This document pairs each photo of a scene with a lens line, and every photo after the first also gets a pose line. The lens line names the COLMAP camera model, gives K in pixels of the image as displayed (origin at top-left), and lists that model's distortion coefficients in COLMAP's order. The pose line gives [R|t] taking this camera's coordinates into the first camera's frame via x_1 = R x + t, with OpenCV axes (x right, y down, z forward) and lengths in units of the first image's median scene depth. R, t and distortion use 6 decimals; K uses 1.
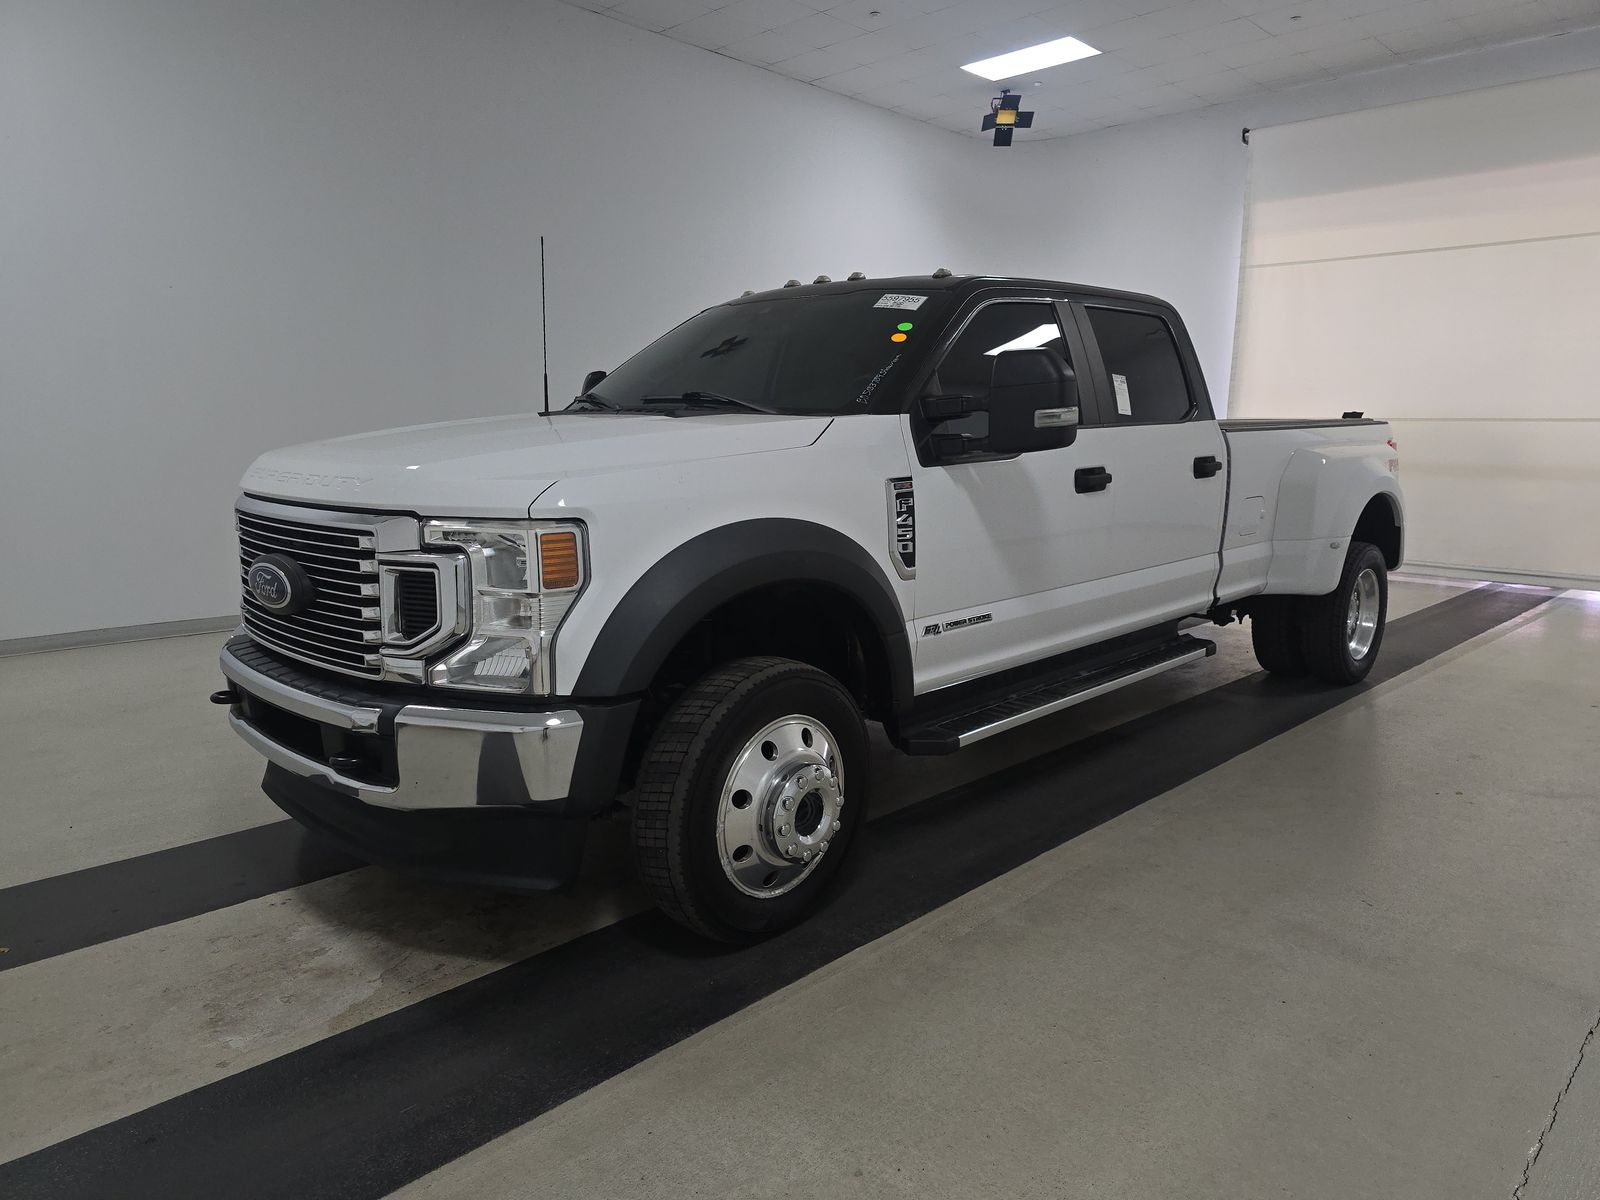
lens RADIAL K [[1065.3, 0, 811.0], [0, 1065.3, 600.0], [0, 0, 1]] dist [0.051150, -0.040935]
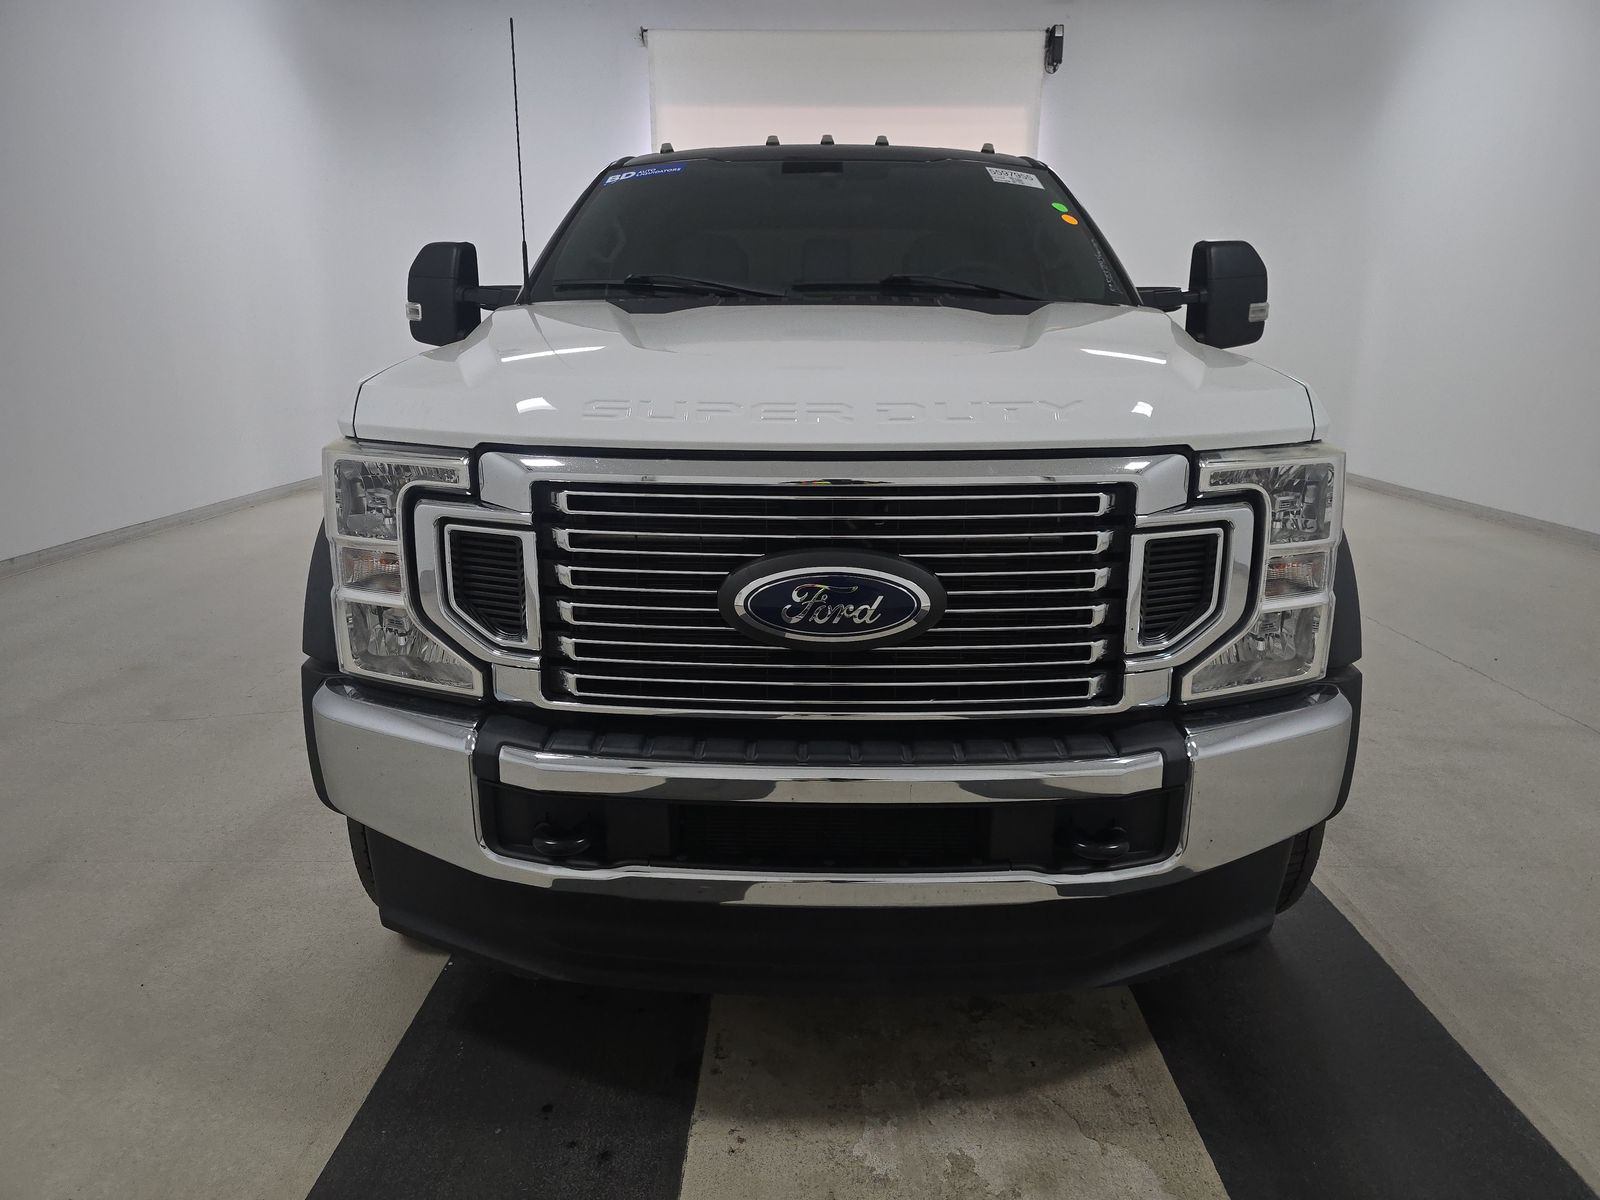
lens RADIAL K [[1065.3, 0, 811.0], [0, 1065.3, 600.0], [0, 0, 1]] dist [0.051150, -0.040935]
pose [[0.729654, -0.171094, 0.662066, -0.875825], [0.118612, 0.985183, 0.123874, -0.087052], [-0.673451, -0.011856, 0.739137, 0.590851]]
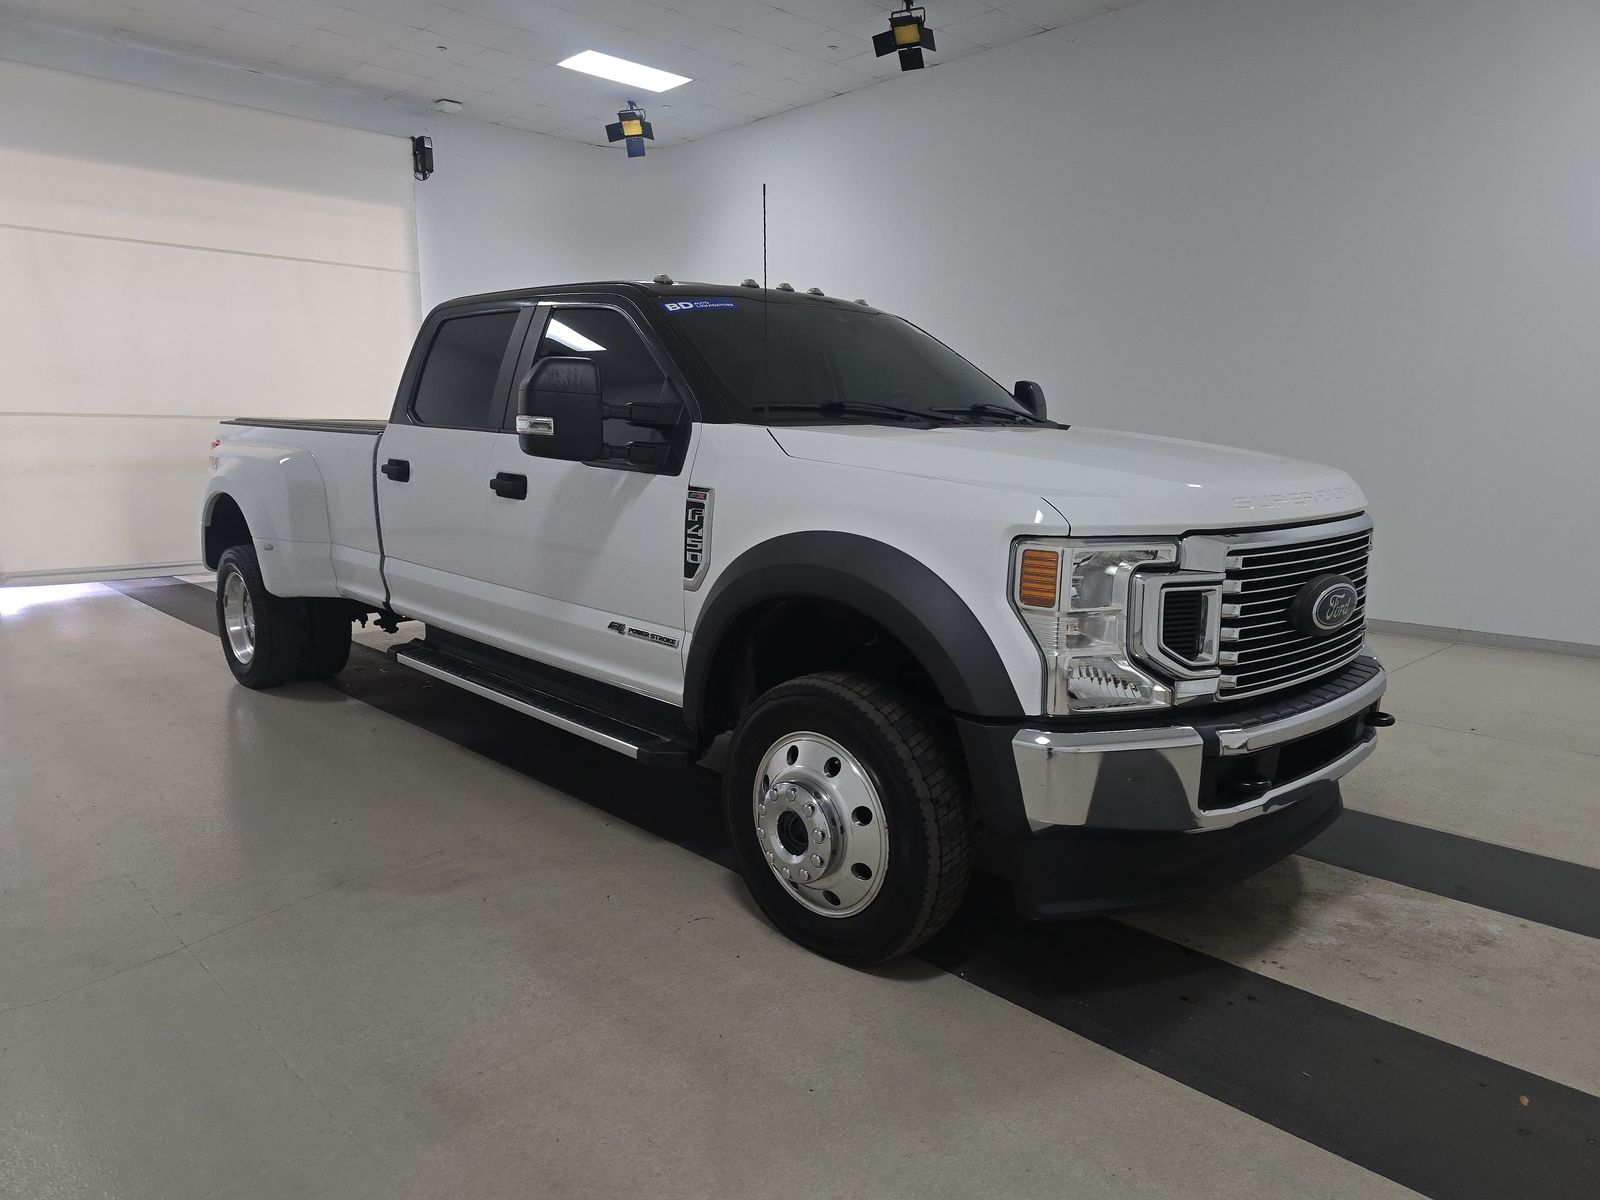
lens RADIAL K [[1065.3, 0, 811.0], [0, 1065.3, 600.0], [0, 0, 1]] dist [0.051150, -0.040935]
pose [[0.044606, -0.170082, 0.984420, -1.493404], [0.160643, 0.973798, 0.160967, -0.256645], [-0.986004, 0.150960, 0.070760, 1.401399]]
